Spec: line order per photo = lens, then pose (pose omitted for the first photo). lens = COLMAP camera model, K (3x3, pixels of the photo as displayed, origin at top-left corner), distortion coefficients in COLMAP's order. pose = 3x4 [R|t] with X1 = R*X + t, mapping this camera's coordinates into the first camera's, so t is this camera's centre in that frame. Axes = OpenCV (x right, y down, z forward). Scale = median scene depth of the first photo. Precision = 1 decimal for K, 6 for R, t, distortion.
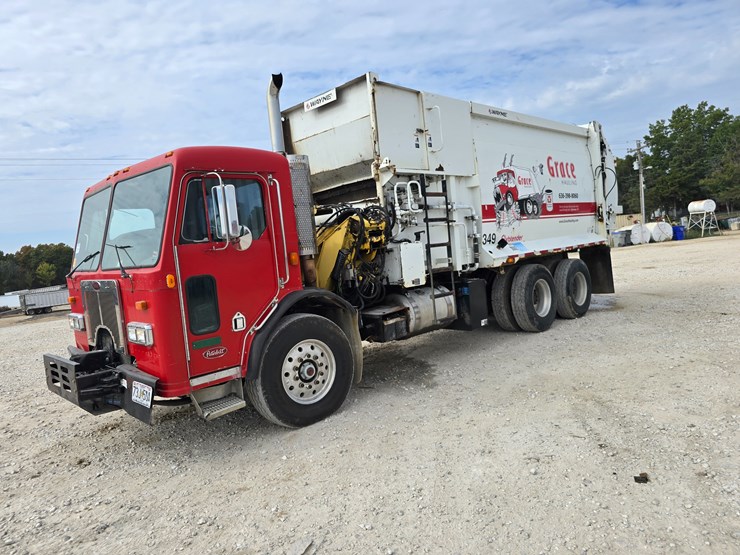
lens RADIAL K [[503.7, 0, 367.3], [0, 503.7, 266.1], [0, 0, 1]] dist [0.050782, -0.048454]
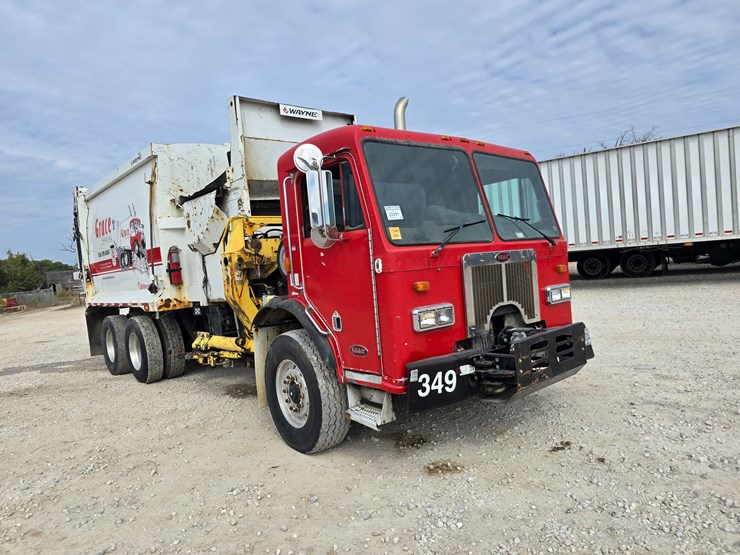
lens RADIAL K [[492.2, 0, 366.5], [0, 492.2, 268.5], [0, 0, 1]] dist [0.049991, -0.038746]
pose [[0.076038, 0.078947, 0.993975, -1.151806], [0.126601, 0.988028, -0.088160, 0.085446], [-0.989035, 0.132542, 0.065133, 0.963627]]
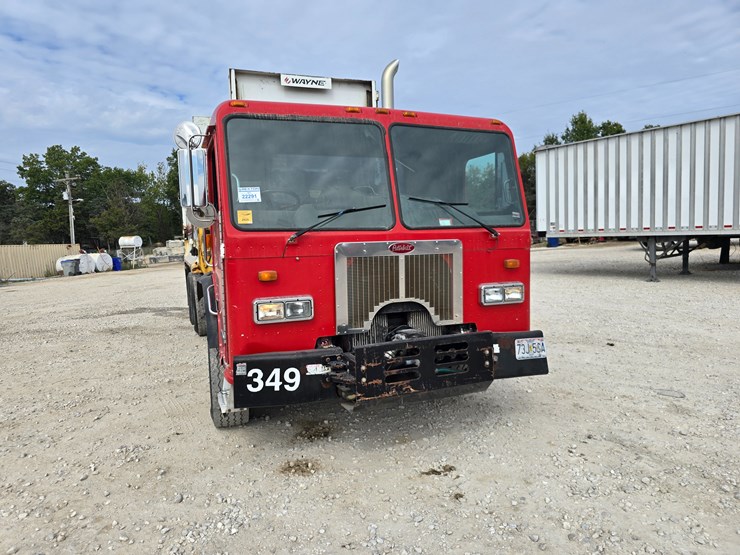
lens RADIAL K [[495.2, 0, 370.1], [0, 495.2, 265.6], [0, 0, 1]] dist [0.055735, -0.051978]
pose [[0.393392, 0.032317, 0.918803, -1.020451], [0.037605, 0.997980, -0.051203, 0.084259], [-0.918601, 0.054694, 0.391382, 0.607395]]
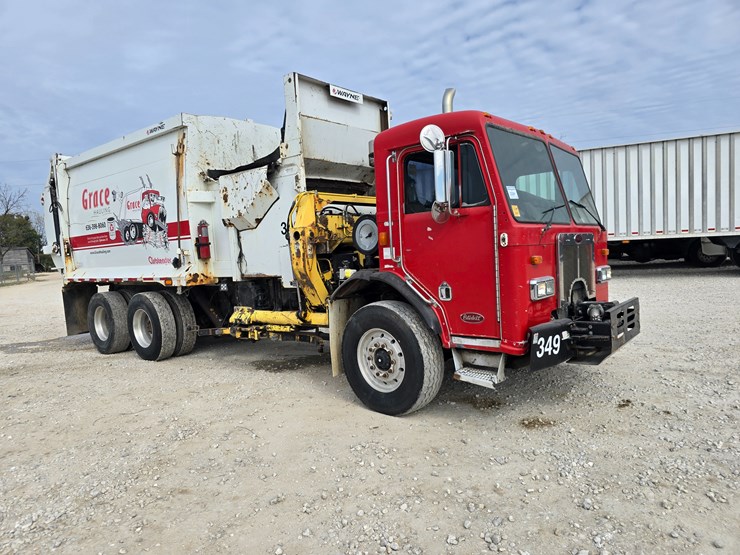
lens RADIAL K [[488.8, 0, 366.0], [0, 488.8, 268.5], [0, 0, 1]] dist [0.056298, -0.043870]
pose [[-0.090825, 0.061148, 0.993988, -1.191898], [0.108091, 0.992822, -0.051199, 0.083289], [-0.989983, 0.102791, -0.096782, 1.236608]]
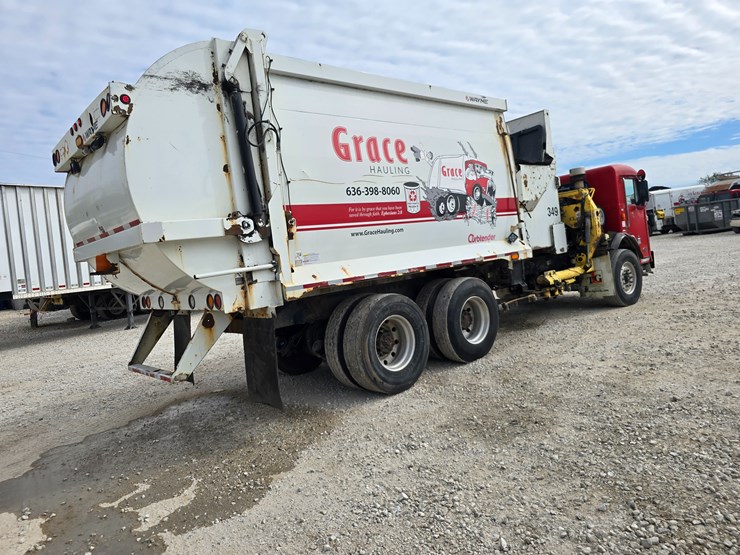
lens RADIAL K [[500.1, 0, 348.8], [0, 500.1, 263.0], [0, 0, 1]] dist [0.034909, -0.024494]
pose [[-0.973250, 0.212473, 0.087409, 0.334399], [0.217298, 0.974830, 0.049874, -0.129458], [-0.074612, 0.067534, -0.994923, 2.833646]]
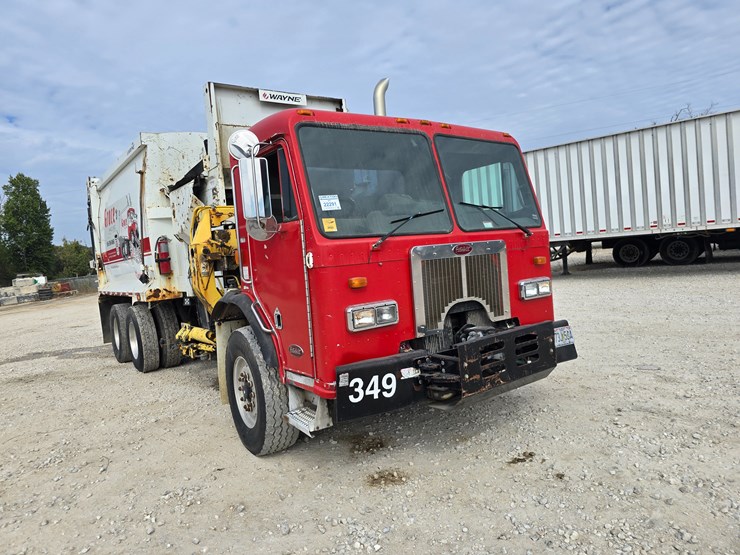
lens RADIAL K [[492.8, 0, 368.8], [0, 492.8, 257.8], [0, 0, 1]] dist [0.048584, -0.037375]
pose [[0.157967, 0.071897, 0.984823, -1.093908], [0.119453, 0.988630, -0.091335, 0.087260], [-0.980192, 0.132068, 0.147583, 0.840202]]
